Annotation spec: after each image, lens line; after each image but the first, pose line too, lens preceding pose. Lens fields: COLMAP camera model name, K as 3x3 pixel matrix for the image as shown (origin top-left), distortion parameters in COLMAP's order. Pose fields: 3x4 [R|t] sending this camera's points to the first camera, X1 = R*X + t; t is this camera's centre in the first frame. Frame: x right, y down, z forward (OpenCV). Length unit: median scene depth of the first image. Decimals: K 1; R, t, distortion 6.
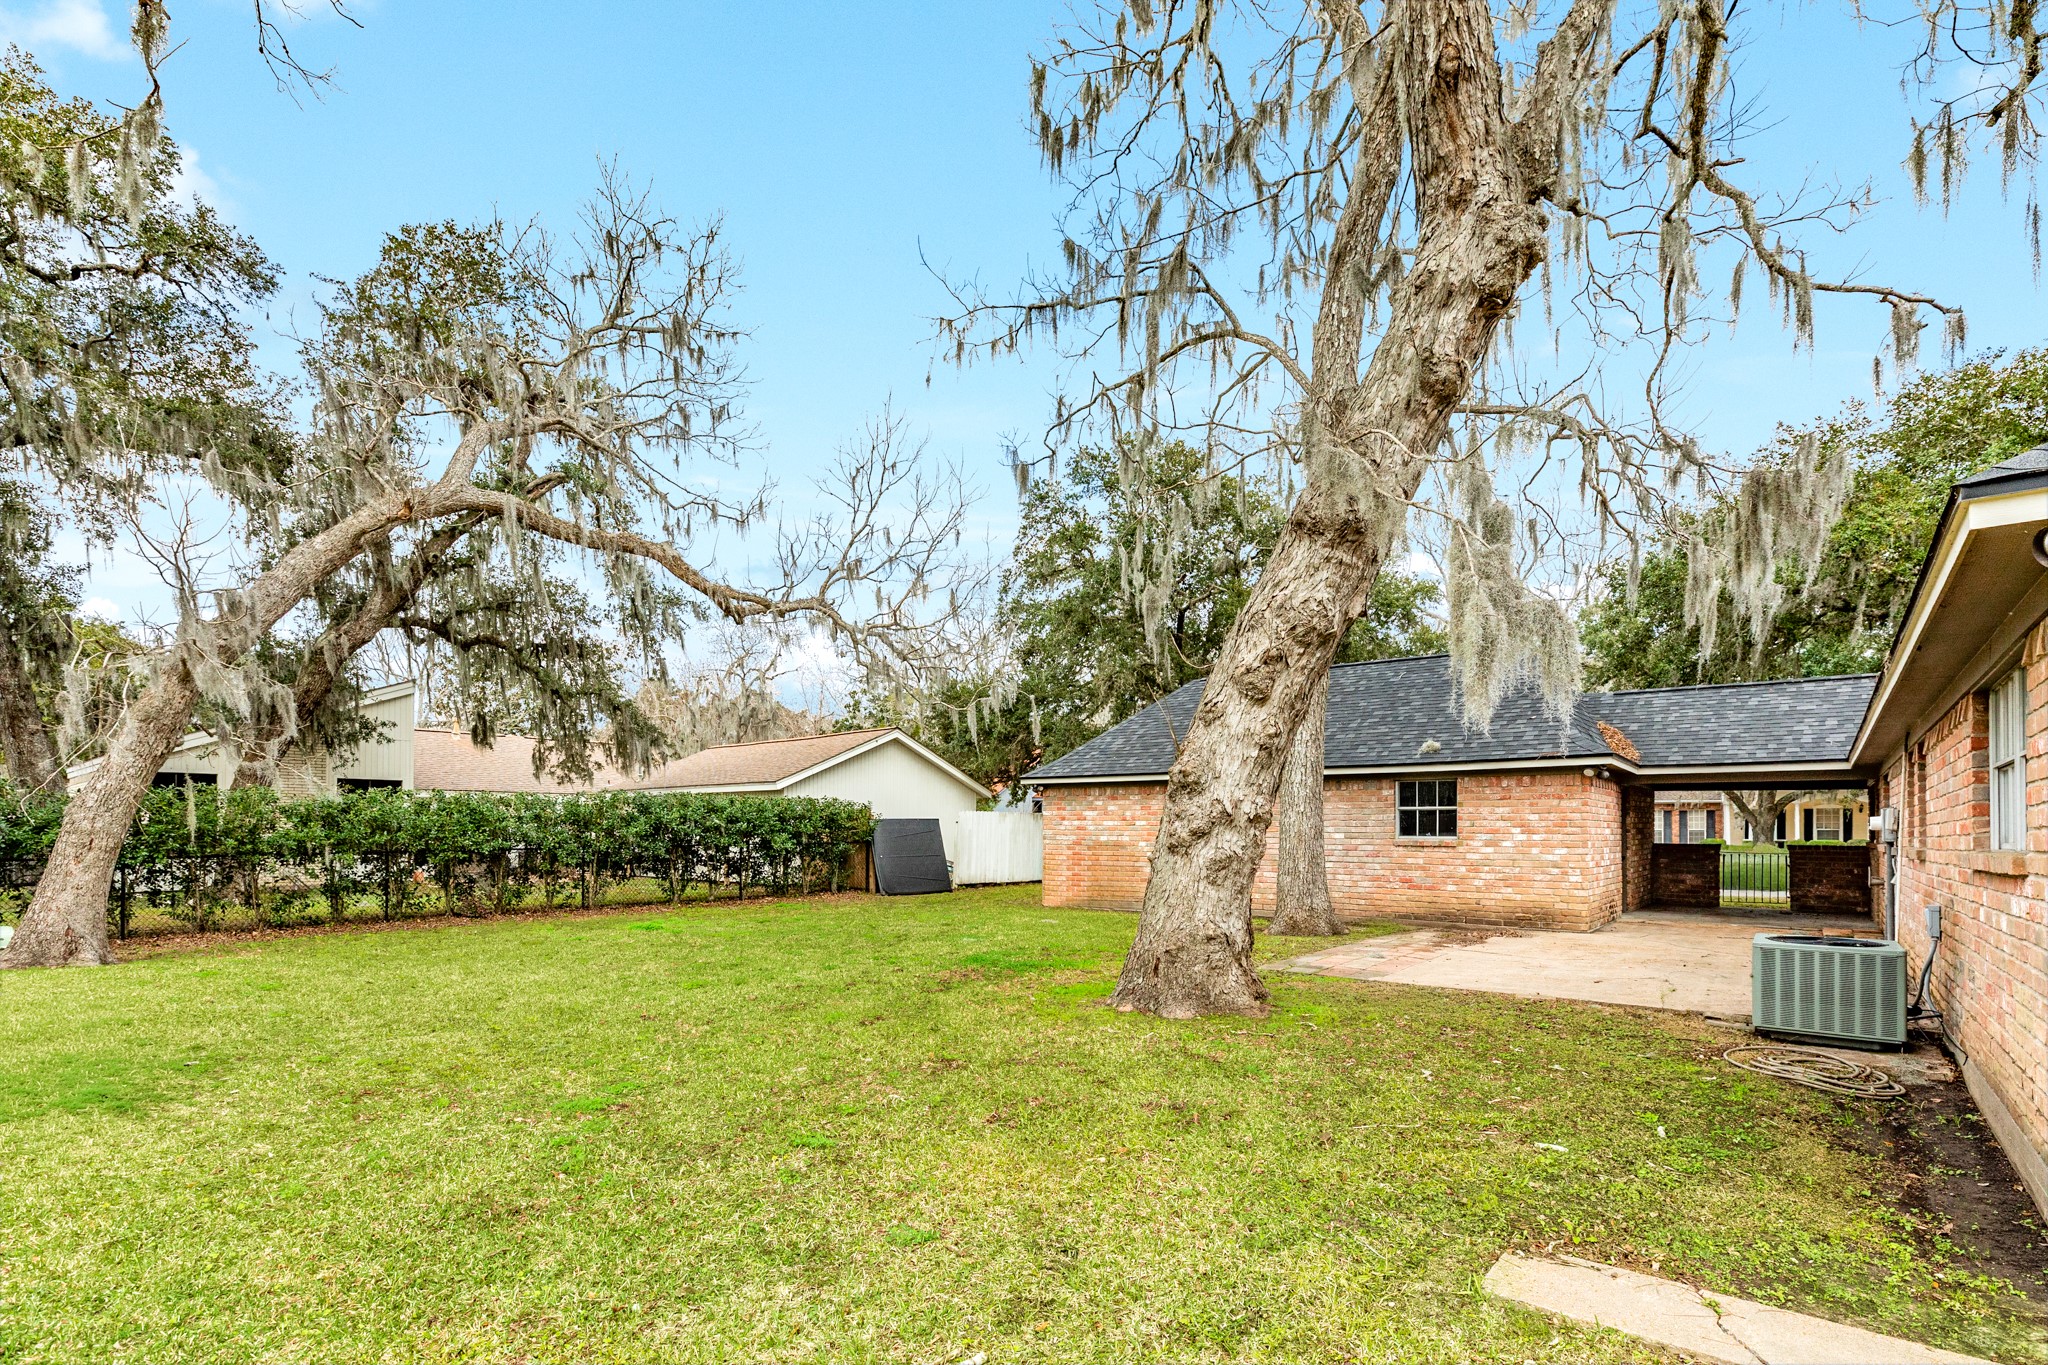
lens RADIAL K [[949.3, 0, 1007.6], [0, 949.3, 835.3], [0, 0, 1]] dist [0.001900, 0.000396]
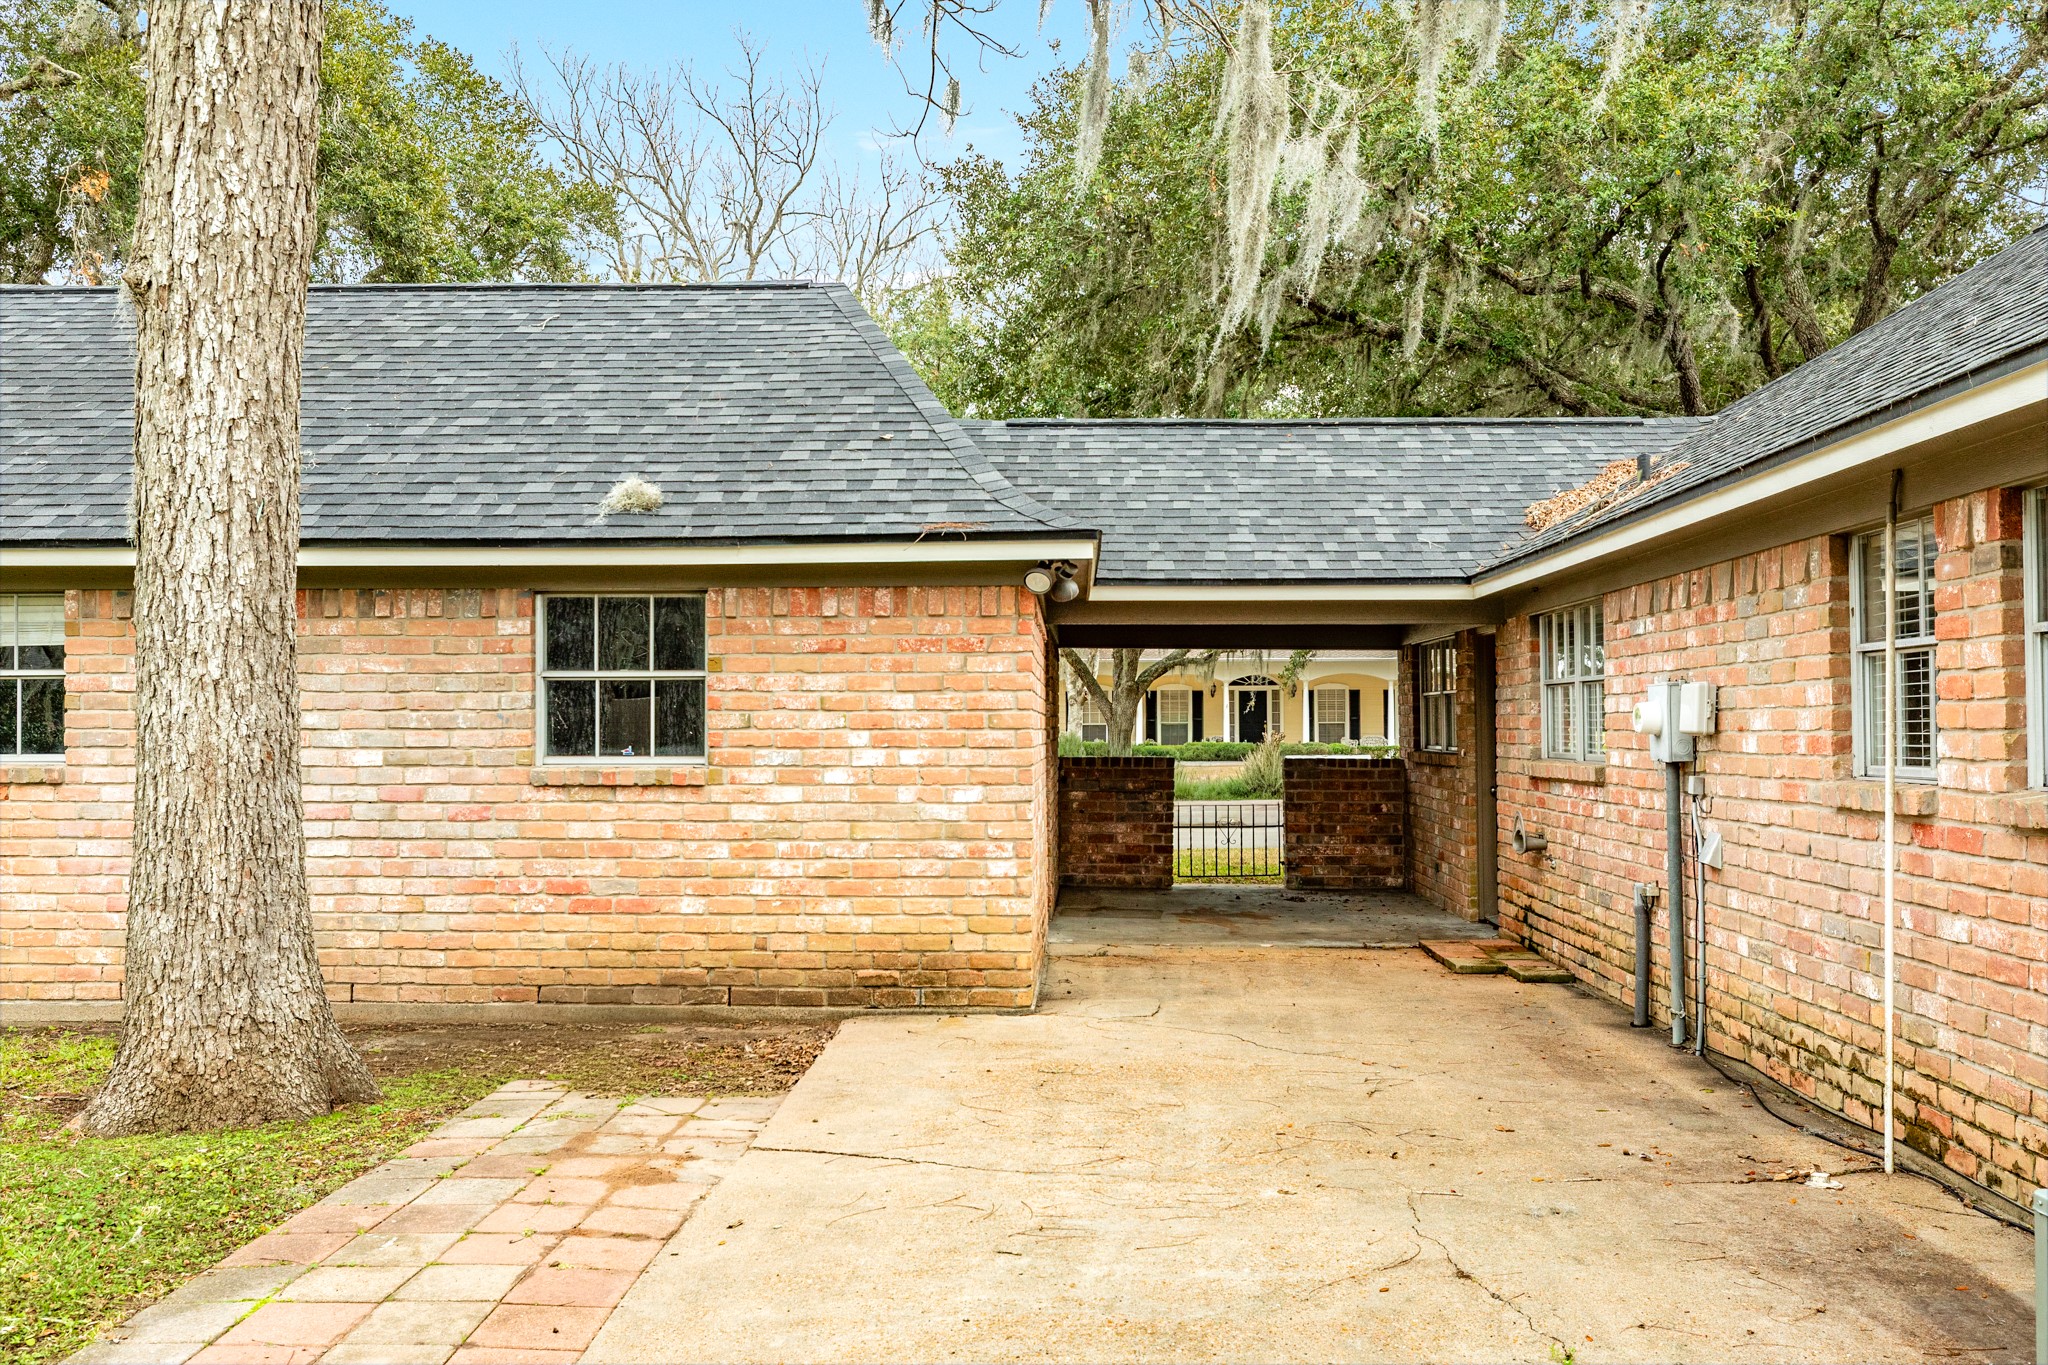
lens RADIAL K [[1767.9, 0, 1024.0], [0, 1767.9, 682.5], [0, 0, 1]] dist [0.008319, 0.000534]
pose [[0.787548, 0.009671, 0.616177, 0.164311], [0.008840, 0.999597, -0.026987, -0.007341], [-0.616189, 0.026700, 0.787145, 0.414419]]
